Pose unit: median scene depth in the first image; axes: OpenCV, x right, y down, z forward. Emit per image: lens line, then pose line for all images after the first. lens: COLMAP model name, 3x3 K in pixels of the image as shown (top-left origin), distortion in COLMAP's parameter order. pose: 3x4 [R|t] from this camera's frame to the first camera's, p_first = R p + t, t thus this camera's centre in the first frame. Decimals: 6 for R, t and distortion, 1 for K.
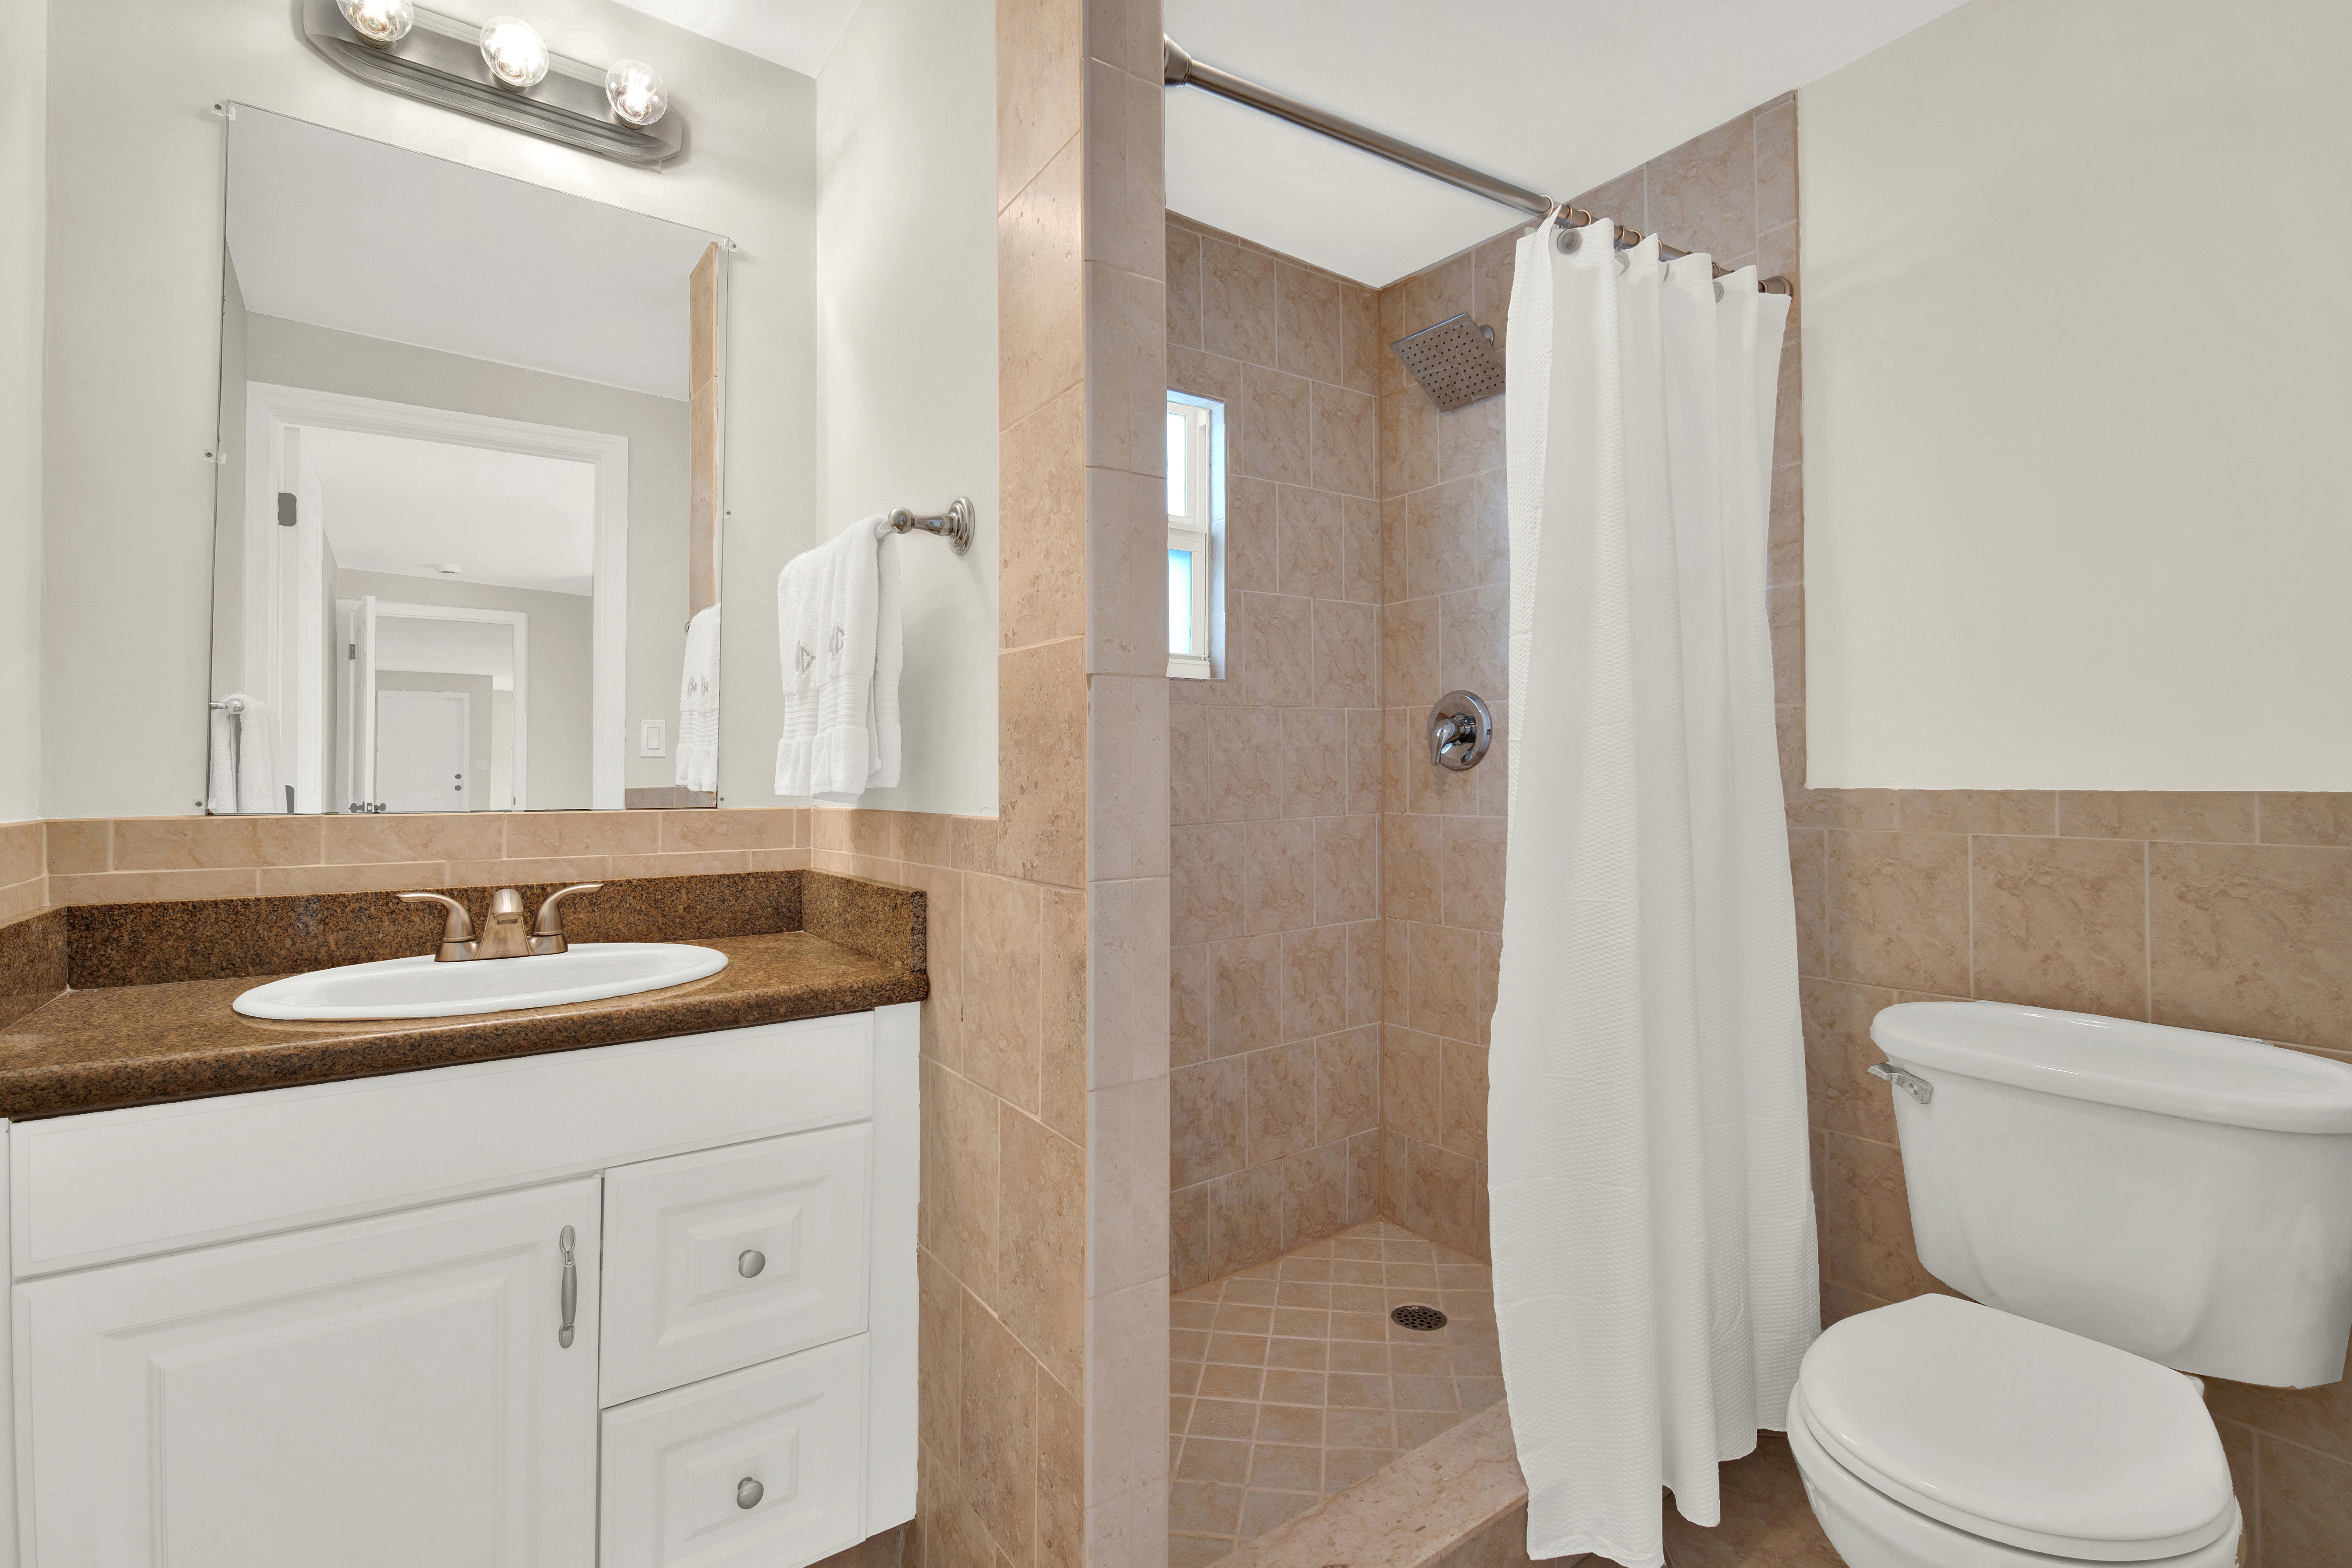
lens RADIAL K [[1070.2, 0, 1220.5], [0, 1070.2, 749.6], [0, 0, 1]] dist [-0.001097, 0.003463]
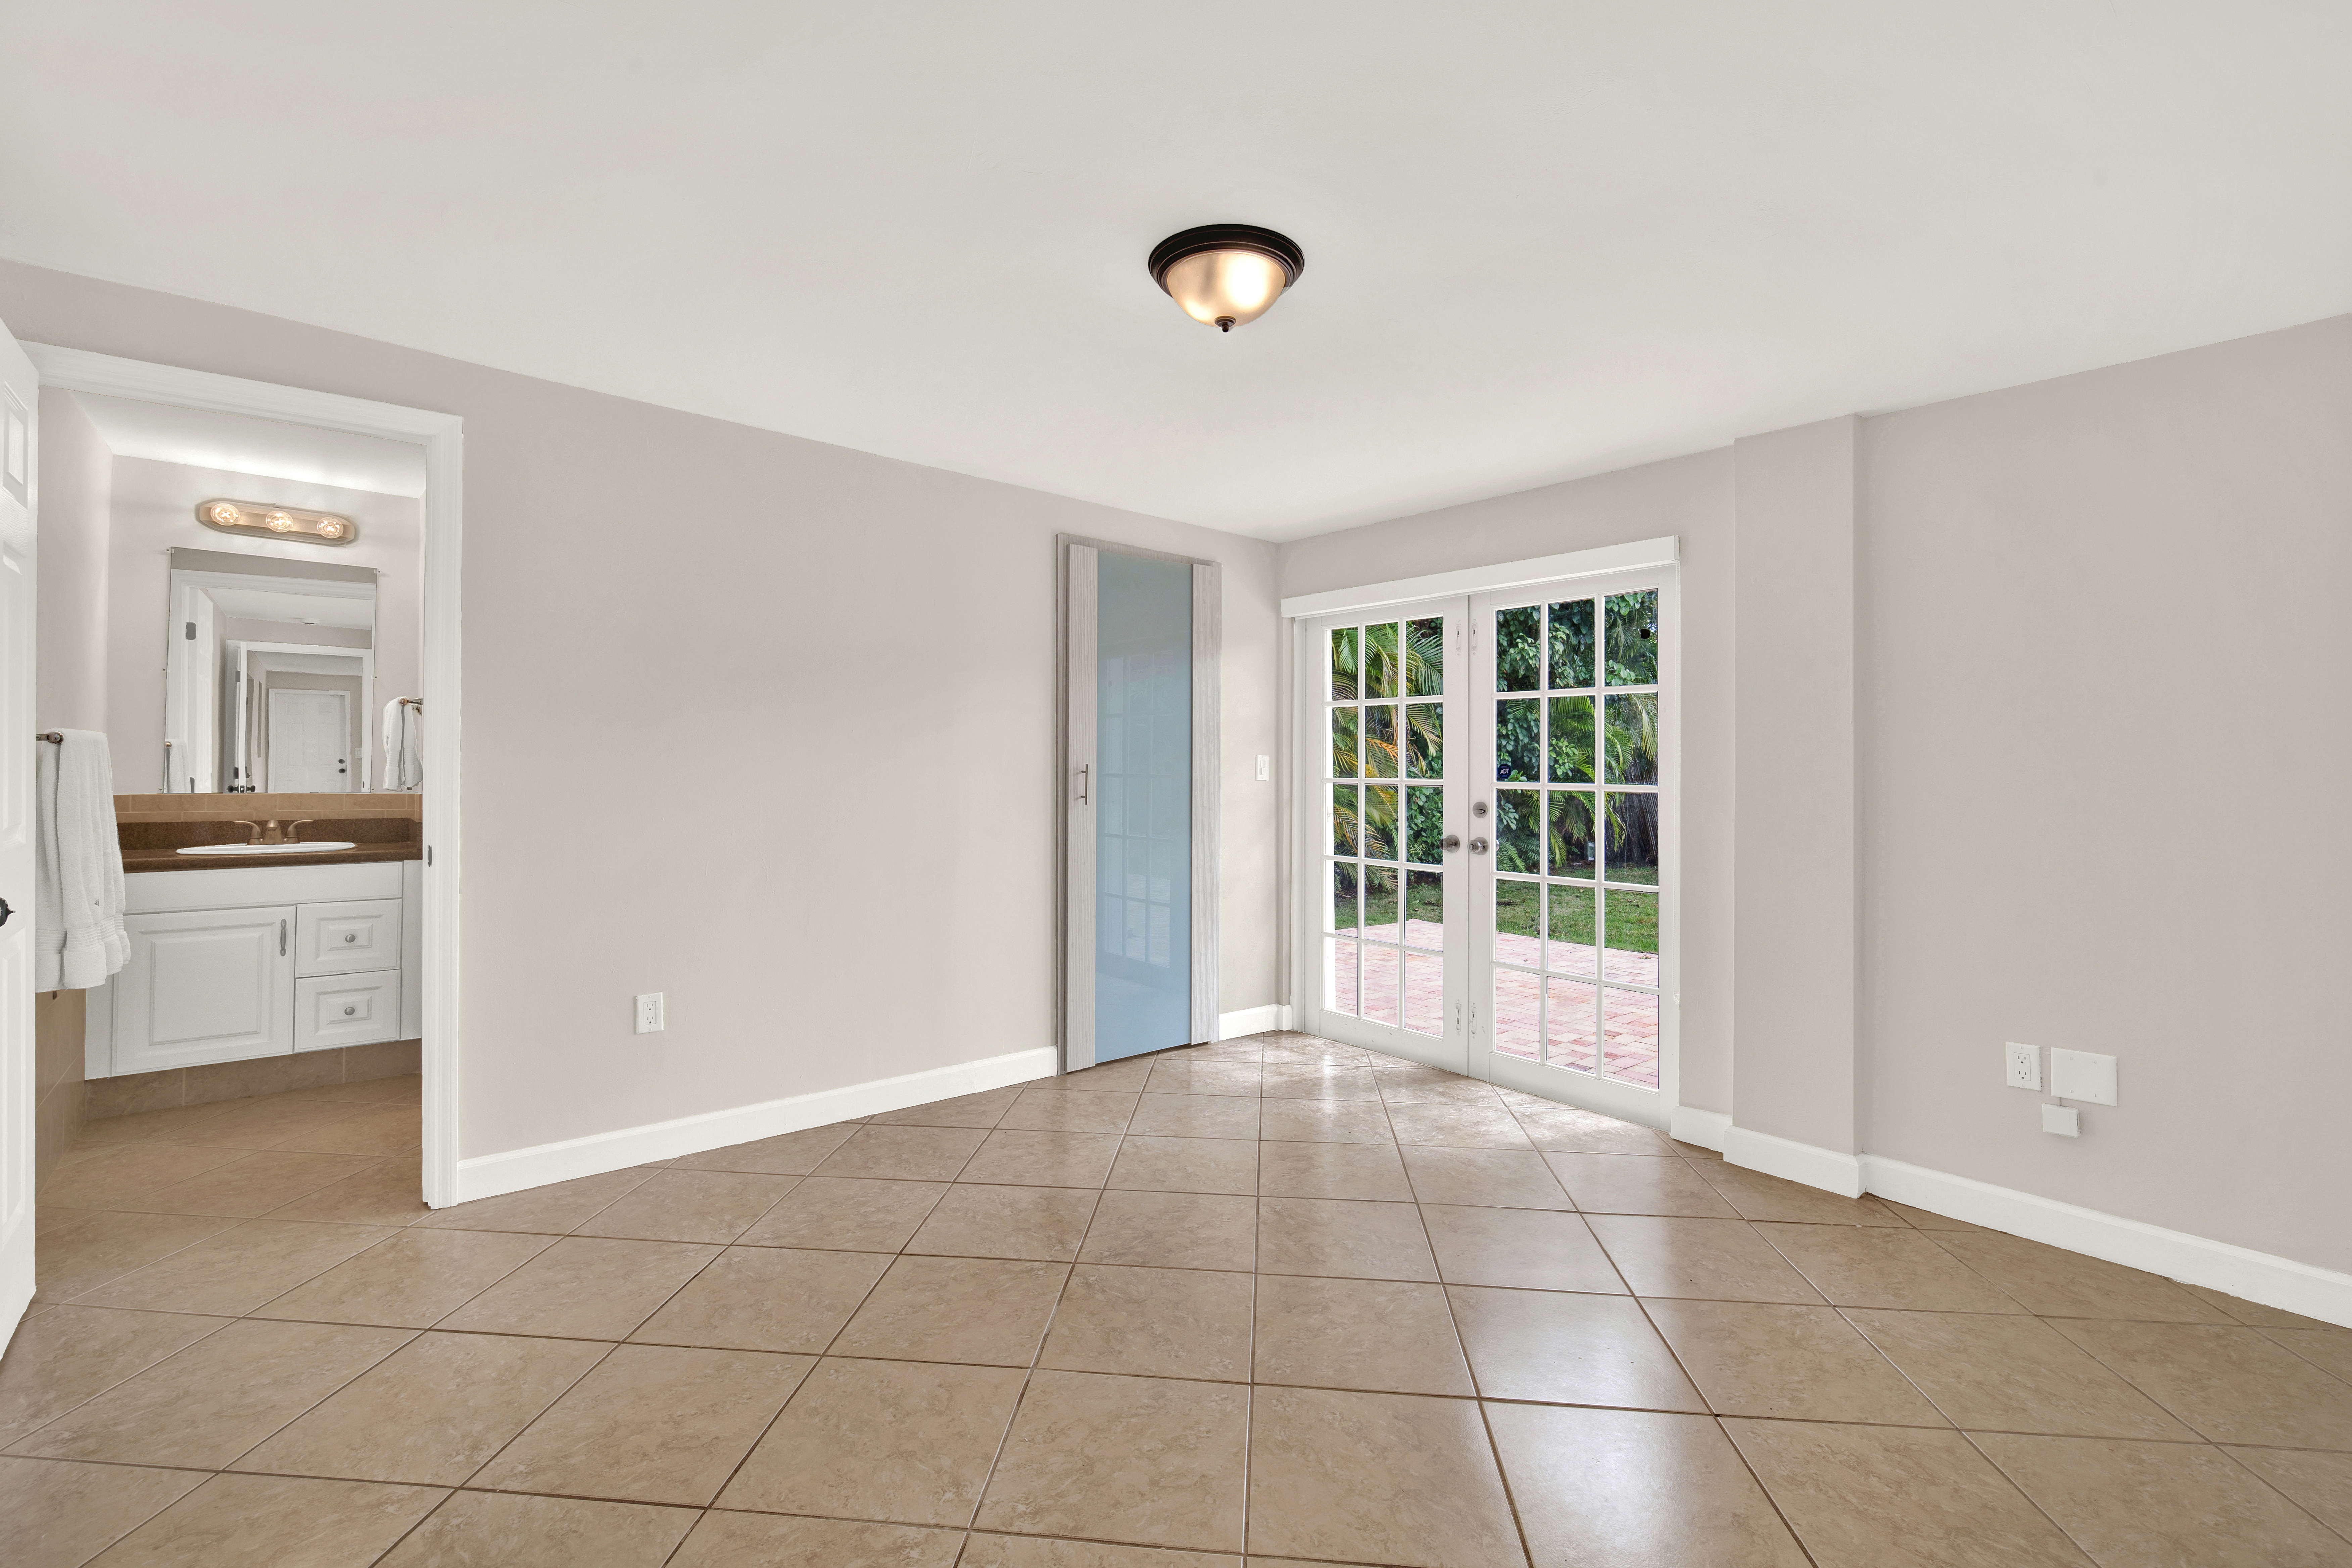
lens RADIAL K [[1070.2, 0, 1231.4], [0, 1070.2, 748.6], [0, 0, 1]] dist [-0.001097, 0.003463]
pose [[0.998312, 0.011955, 0.056839, 1.708582], [-0.012607, 0.999859, 0.011125, -0.124111], [-0.056698, -0.011823, 0.998321, -1.985714]]
